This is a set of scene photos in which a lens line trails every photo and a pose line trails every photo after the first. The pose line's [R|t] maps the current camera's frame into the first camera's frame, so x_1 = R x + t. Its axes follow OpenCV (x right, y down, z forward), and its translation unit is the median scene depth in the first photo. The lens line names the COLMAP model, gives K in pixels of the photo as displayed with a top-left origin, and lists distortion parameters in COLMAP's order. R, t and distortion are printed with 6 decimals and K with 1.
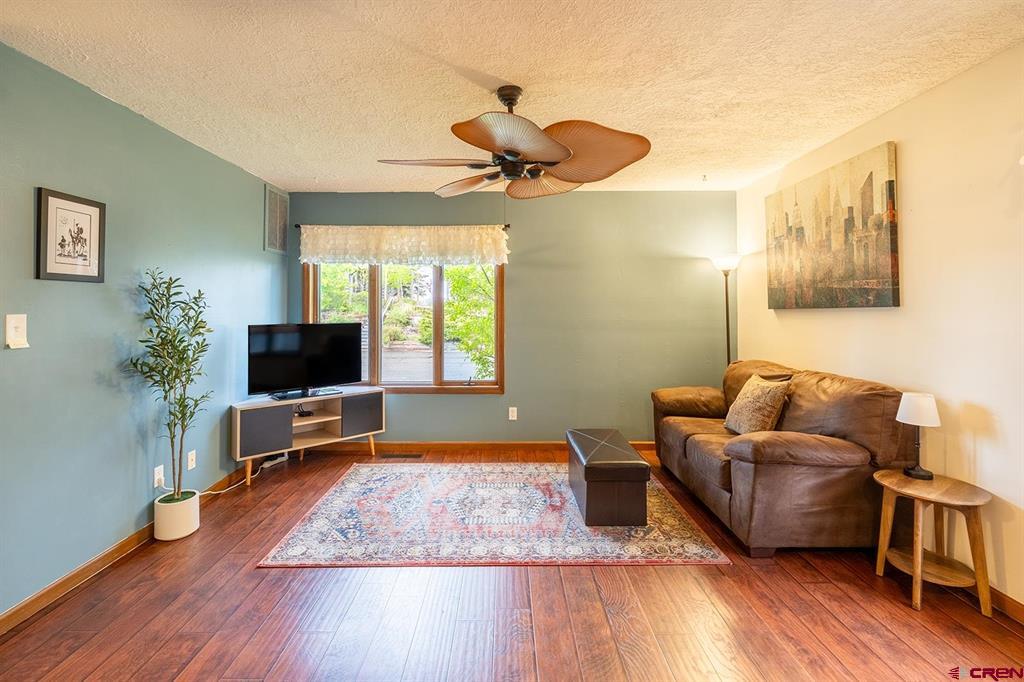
lens RADIAL K [[467.9, 0, 474.1], [0, 467.9, 303.5], [0, 0, 1]] dist [-0.001818, -0.000478]
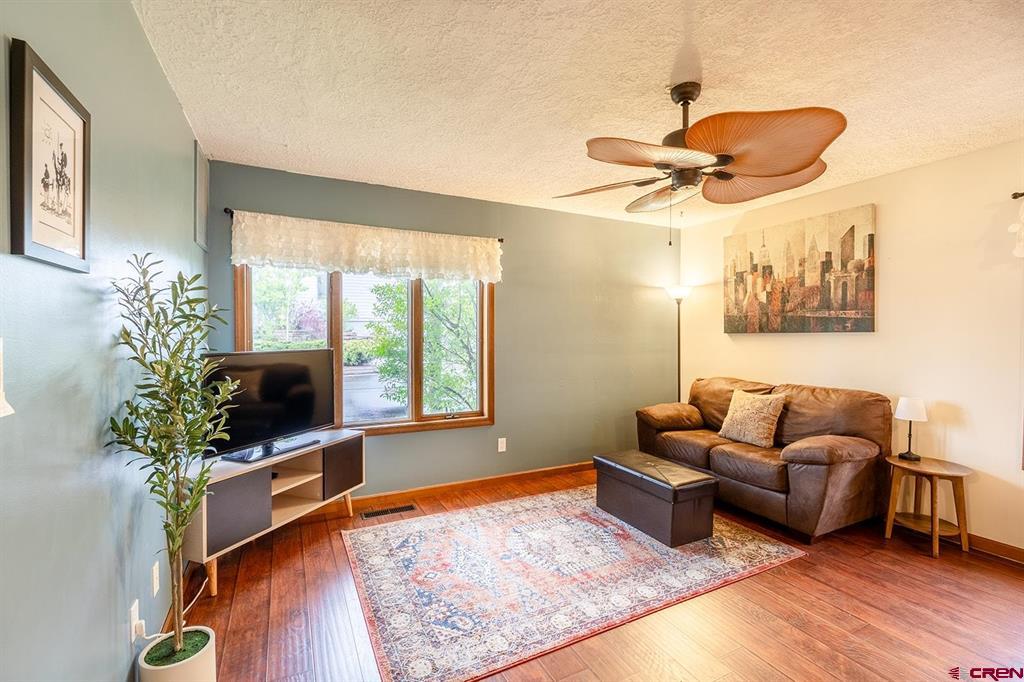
lens RADIAL K [[467.9, 0, 496.8], [0, 467.9, 342.5], [0, 0, 1]] dist [-0.001818, -0.000478]
pose [[0.881658, -0.004712, 0.471865, -0.554106], [-0.011219, 0.999458, 0.030944, 0.006331], [-0.471755, -0.032576, 0.881128, 0.299961]]
